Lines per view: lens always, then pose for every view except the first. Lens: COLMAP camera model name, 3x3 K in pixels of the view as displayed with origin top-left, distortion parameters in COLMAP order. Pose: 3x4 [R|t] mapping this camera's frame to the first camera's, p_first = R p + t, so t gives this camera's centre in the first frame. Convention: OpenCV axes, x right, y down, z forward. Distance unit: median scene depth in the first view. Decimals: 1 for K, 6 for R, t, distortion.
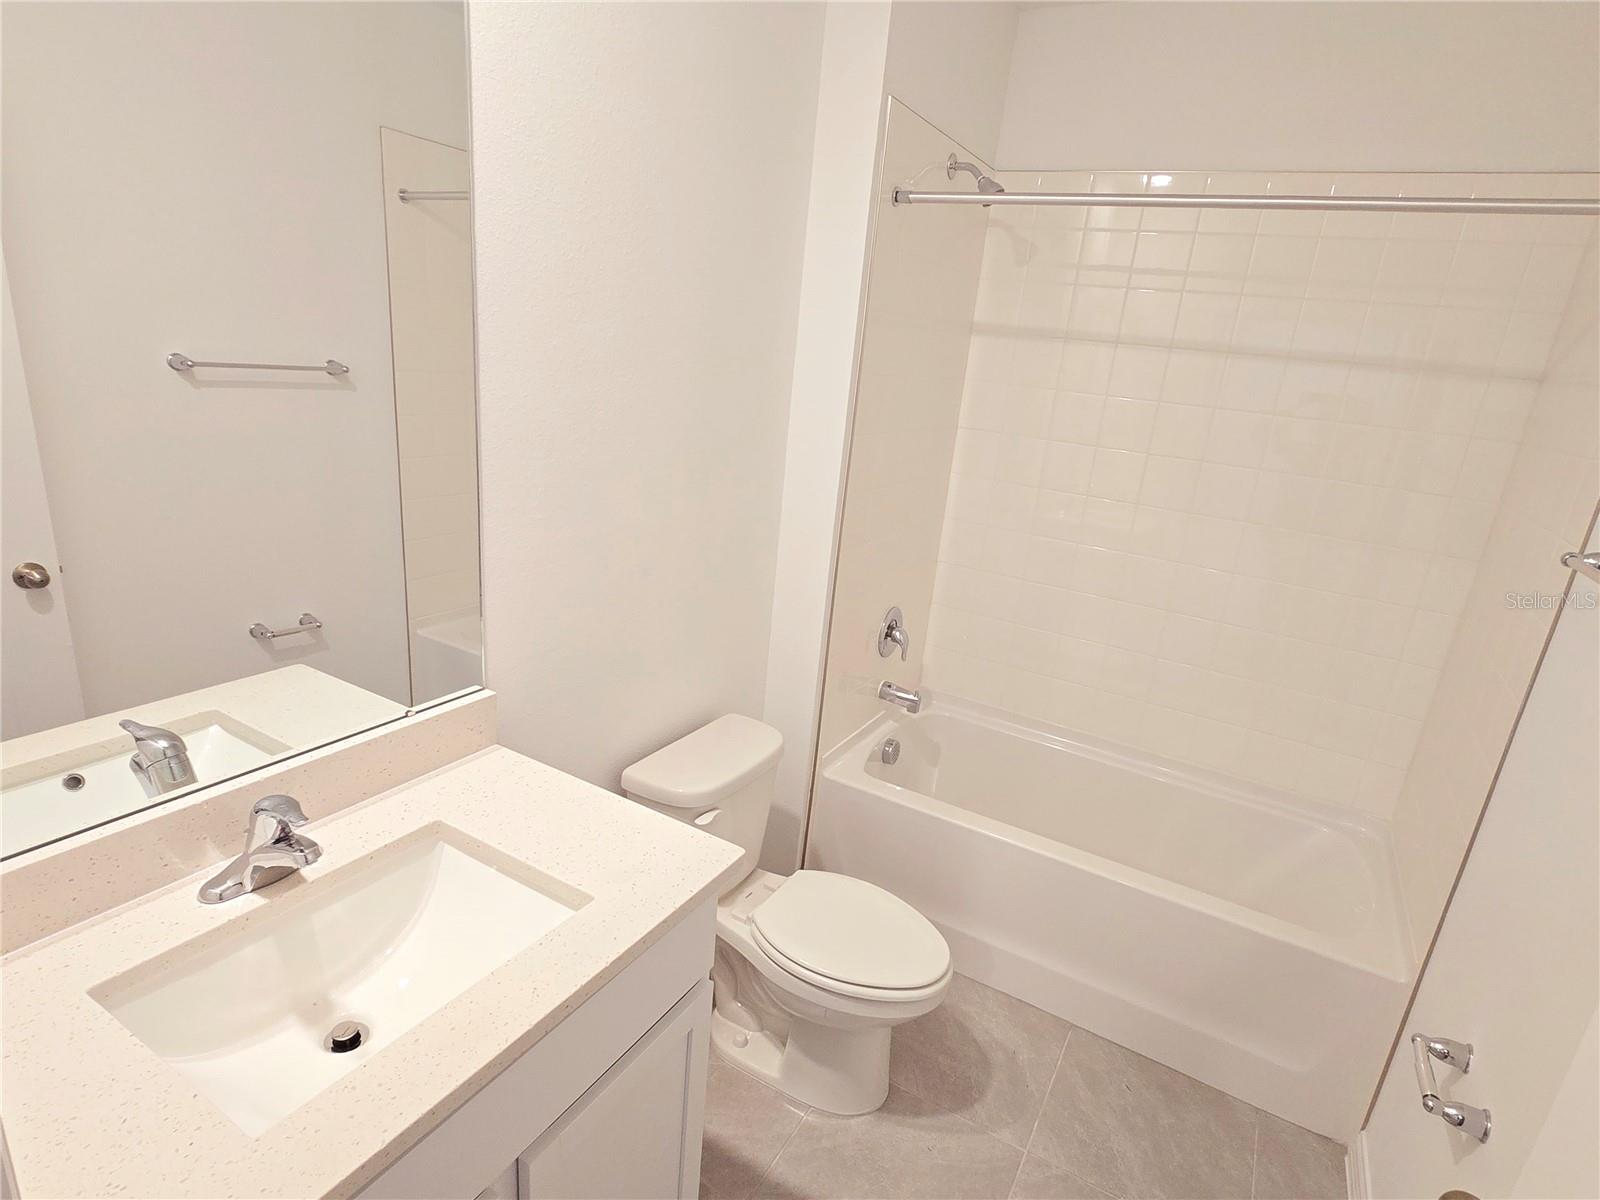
lens RADIAL K [[863.9, 0, 813.7], [0, 863.9, 605.1], [0, 0, 1]] dist [-0.012621, 0.000764]
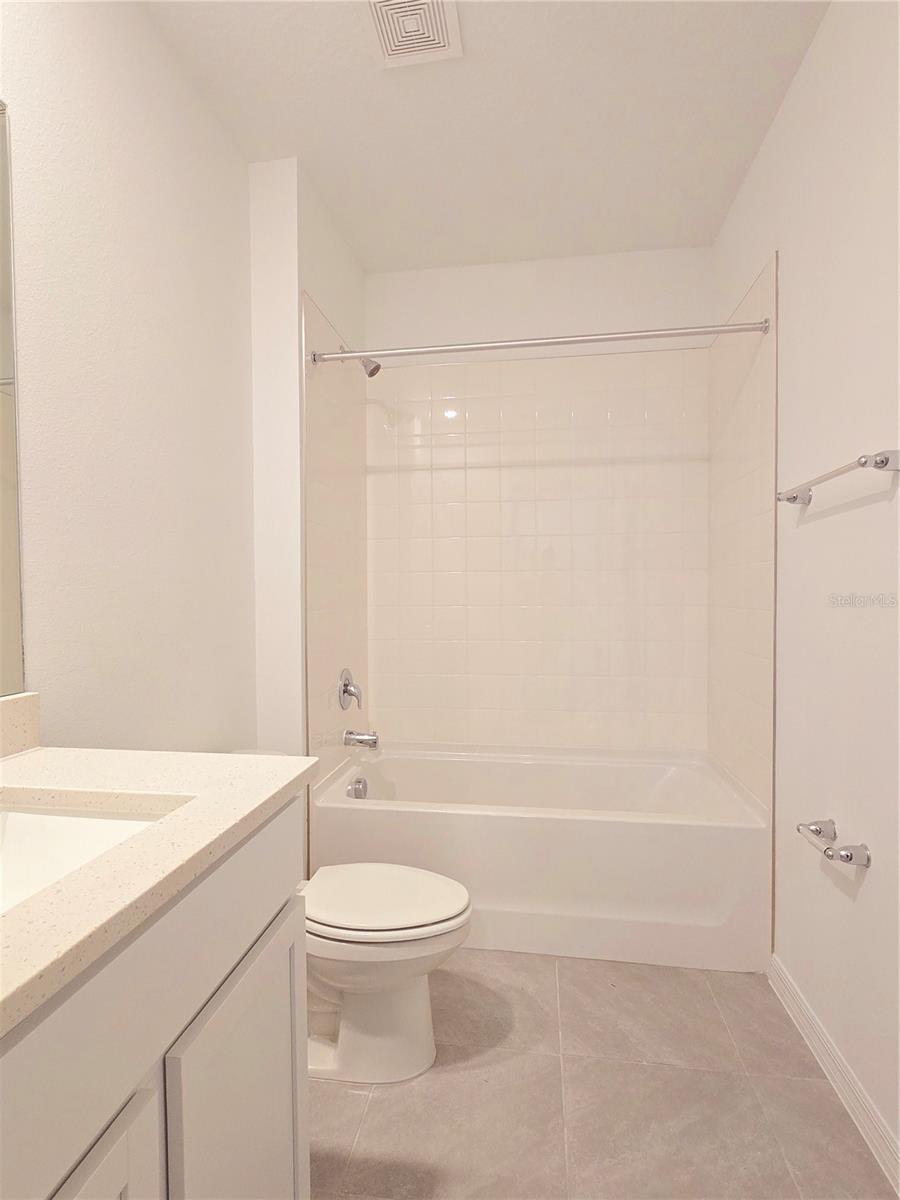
lens RADIAL K [[647.9, 0, 441.9], [0, 647.9, 597.6], [0, 0, 1]] dist [-0.012621, 0.000764]
pose [[0.930317, -0.108881, 0.350222, -0.127156], [0.198340, 0.952594, -0.230709, 0.196188], [-0.308499, 0.284095, 0.907810, 0.076994]]
